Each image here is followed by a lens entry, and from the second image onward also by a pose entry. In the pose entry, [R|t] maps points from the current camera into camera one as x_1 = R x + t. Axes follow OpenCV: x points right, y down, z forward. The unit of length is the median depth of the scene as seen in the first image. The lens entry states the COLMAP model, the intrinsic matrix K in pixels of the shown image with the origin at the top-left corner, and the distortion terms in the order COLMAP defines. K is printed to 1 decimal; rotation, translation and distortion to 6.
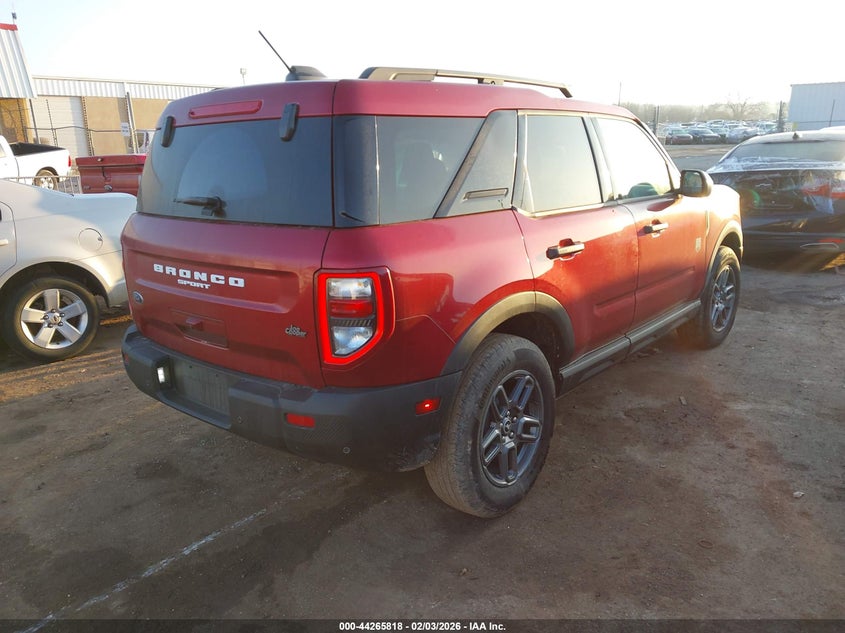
lens RADIAL K [[682.6, 0, 422.5], [0, 682.6, 316.5], [0, 0, 1]] dist [-0.007407, -0.003811]
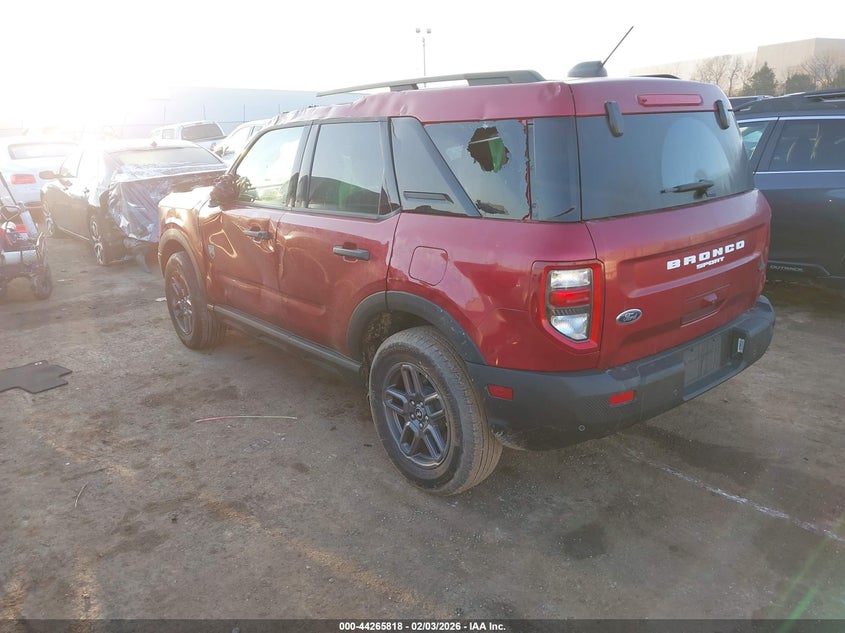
lens RADIAL K [[682.6, 0, 422.5], [0, 682.6, 316.5], [0, 0, 1]] dist [-0.007407, -0.003811]
pose [[0.151848, -0.244488, 0.957689, -1.400358], [0.269976, 0.942339, 0.197763, -0.291345], [-0.950818, 0.228523, 0.209098, 1.188228]]
